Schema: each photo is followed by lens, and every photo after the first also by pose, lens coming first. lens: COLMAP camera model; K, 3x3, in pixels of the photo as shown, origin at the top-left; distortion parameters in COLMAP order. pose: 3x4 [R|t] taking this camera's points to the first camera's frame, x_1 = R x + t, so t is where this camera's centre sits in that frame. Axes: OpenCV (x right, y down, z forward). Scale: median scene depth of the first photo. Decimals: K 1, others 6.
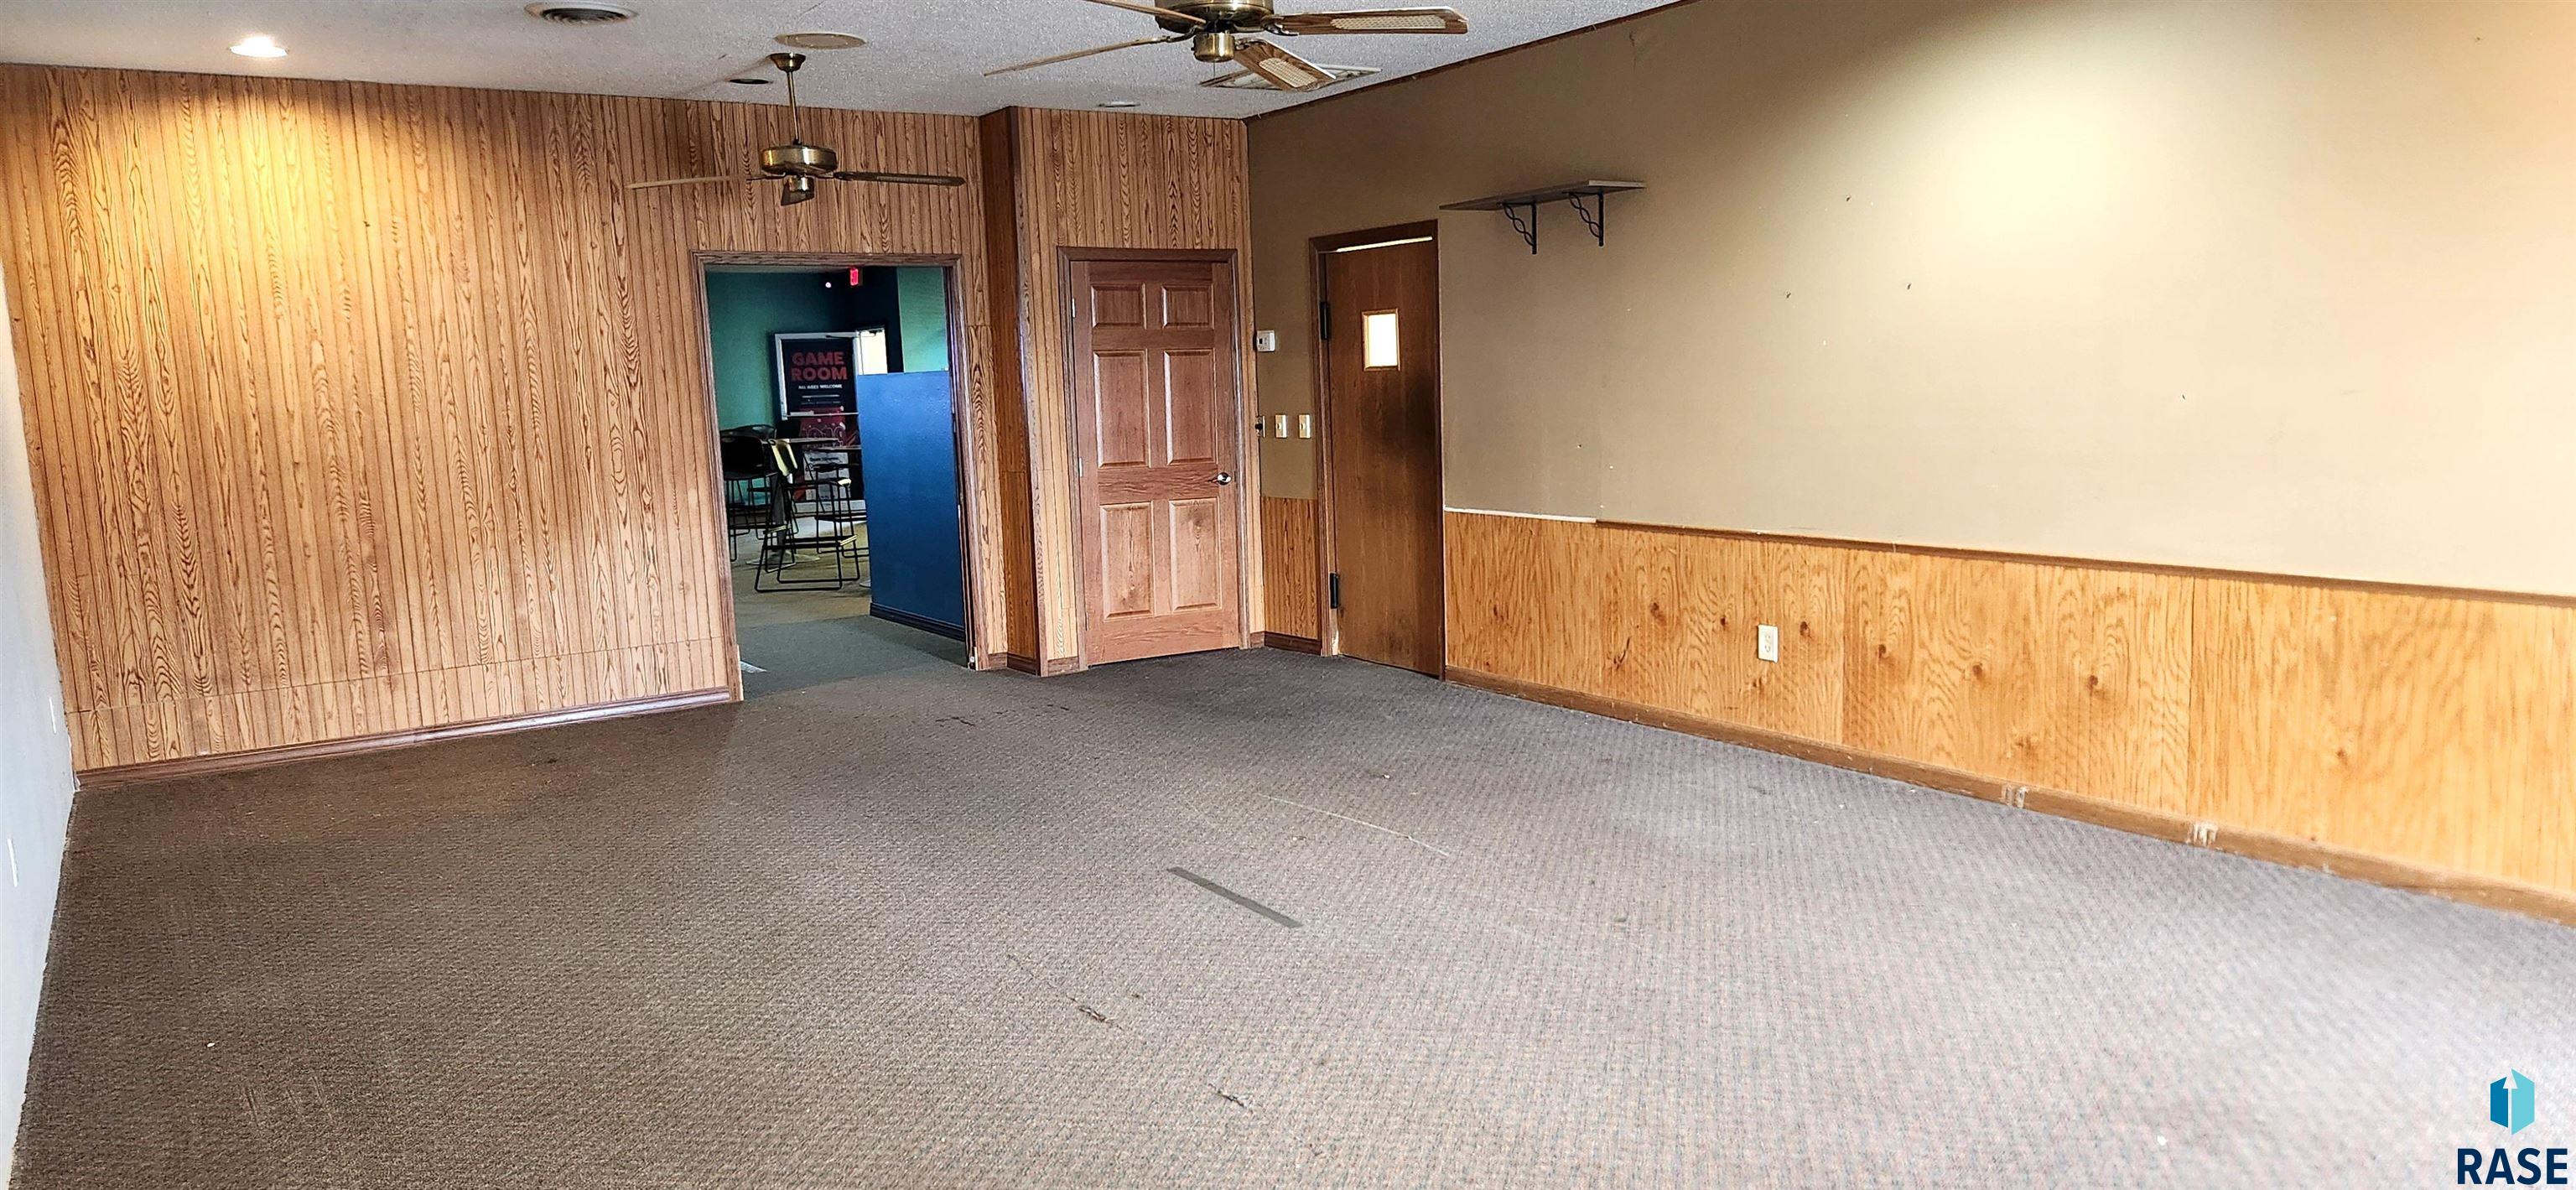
lens RADIAL K [[1729.4, 0, 1288.0], [0, 1729.4, 595.0], [0, 0, 1]] dist [0.080971, -0.071575]
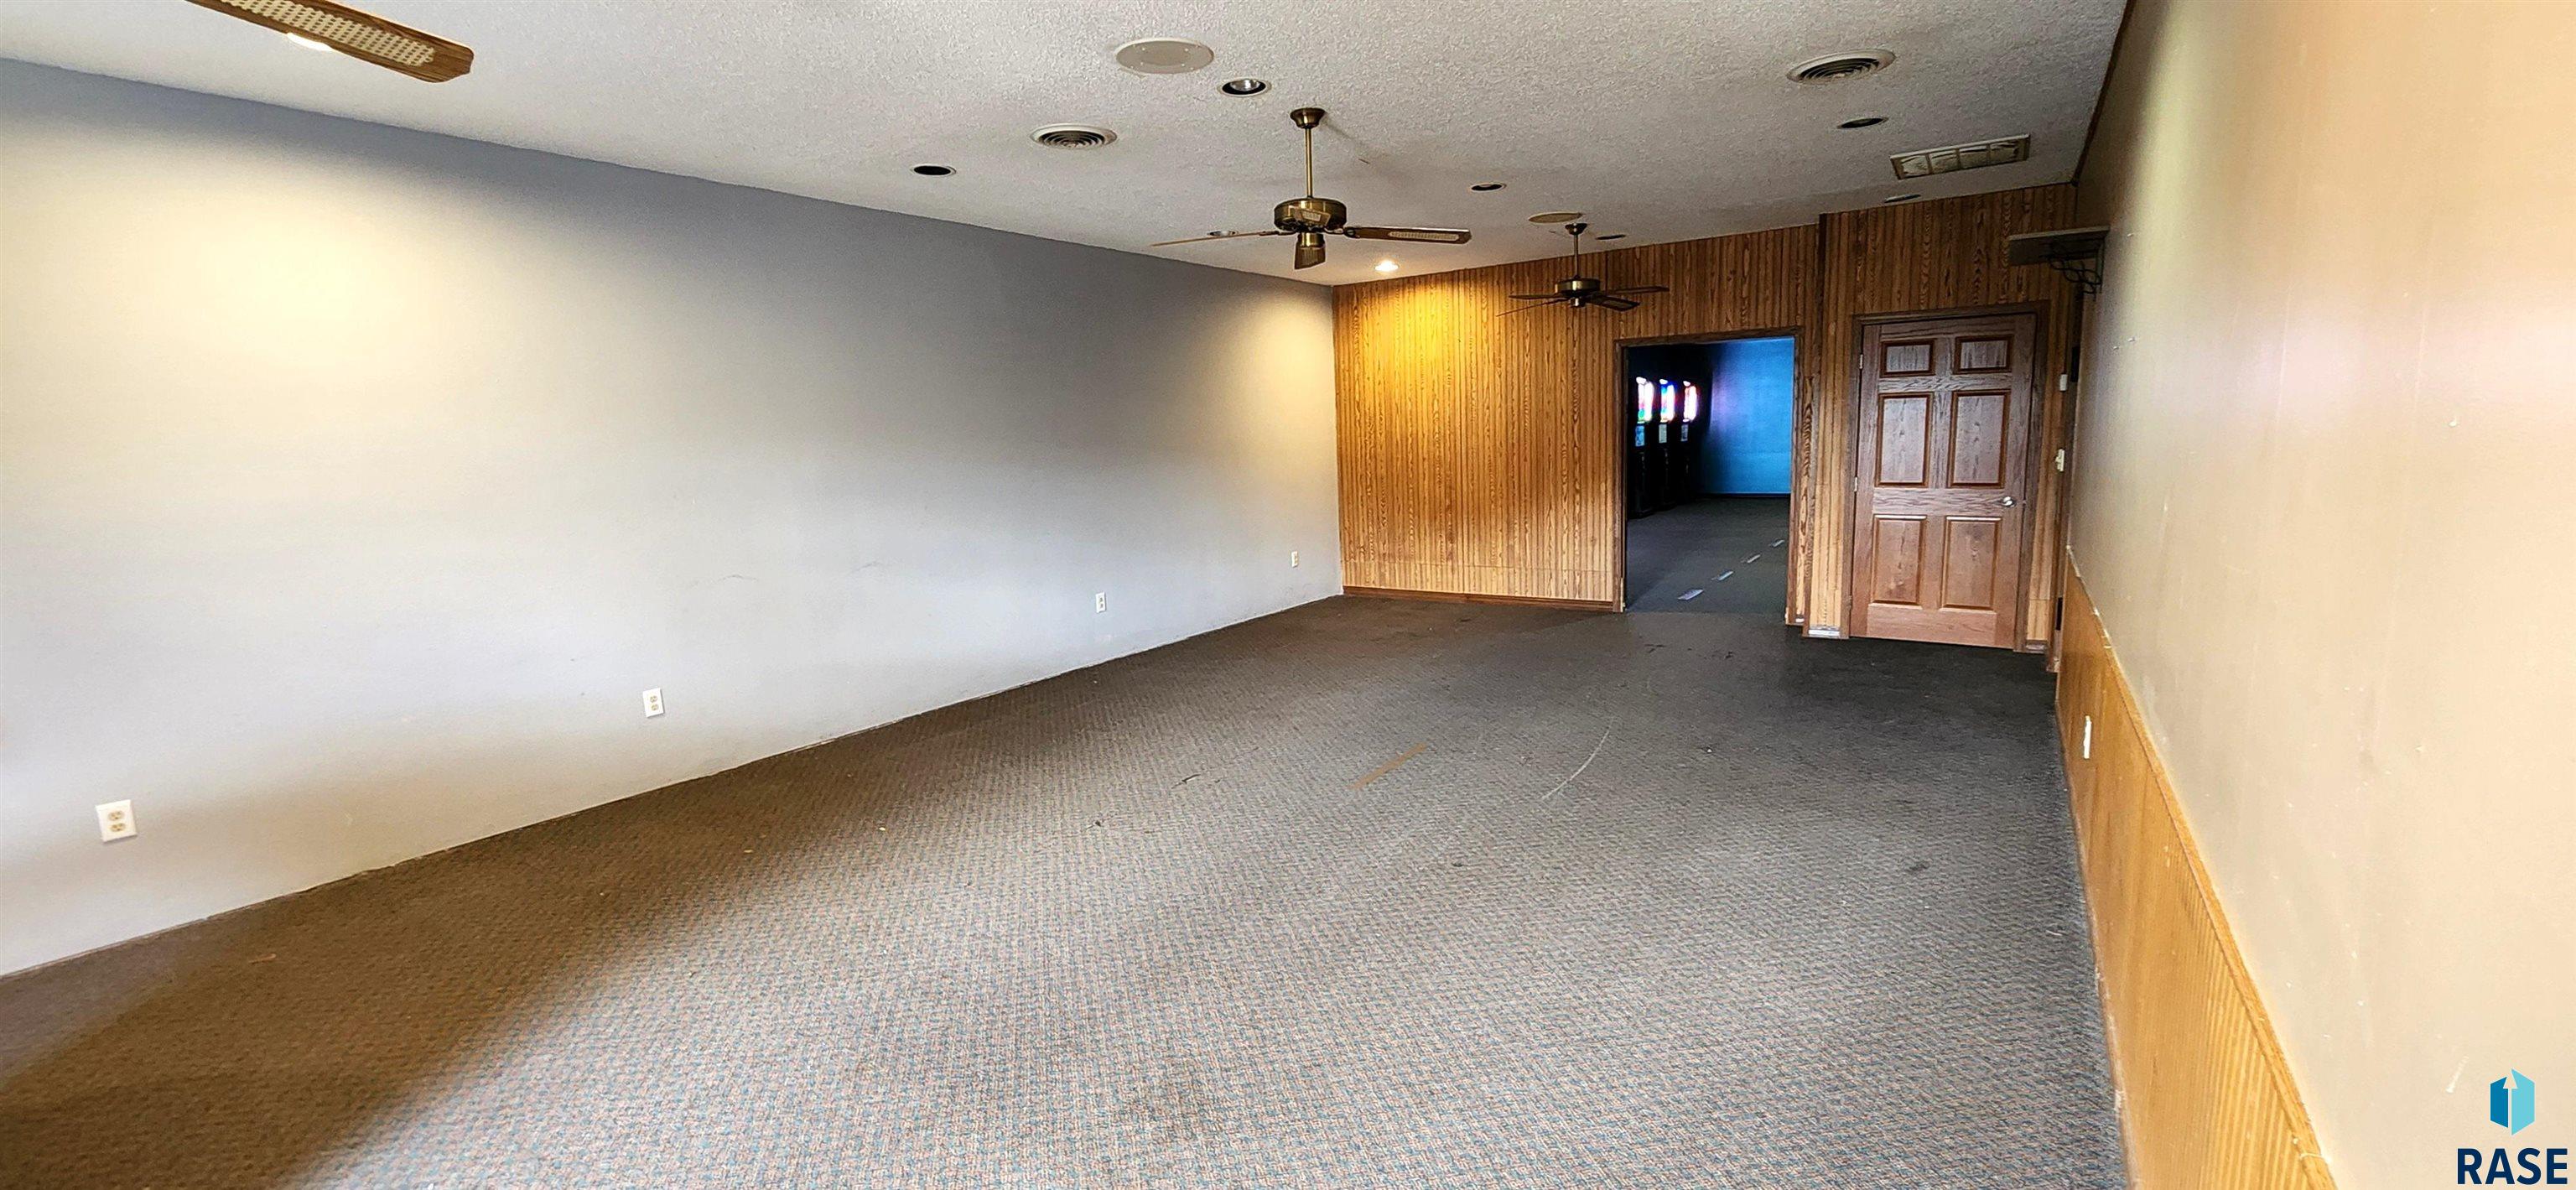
lens RADIAL K [[1056.0, 0, 1297.3], [0, 1056.0, 572.8], [0, 0, 1]] dist [0.003208, 0.000158]
pose [[0.394536, 0.145877, -0.907227, 0.551664], [-0.097760, 0.988378, 0.116412, -0.073784], [0.913665, 0.042762, 0.404212, 0.368331]]
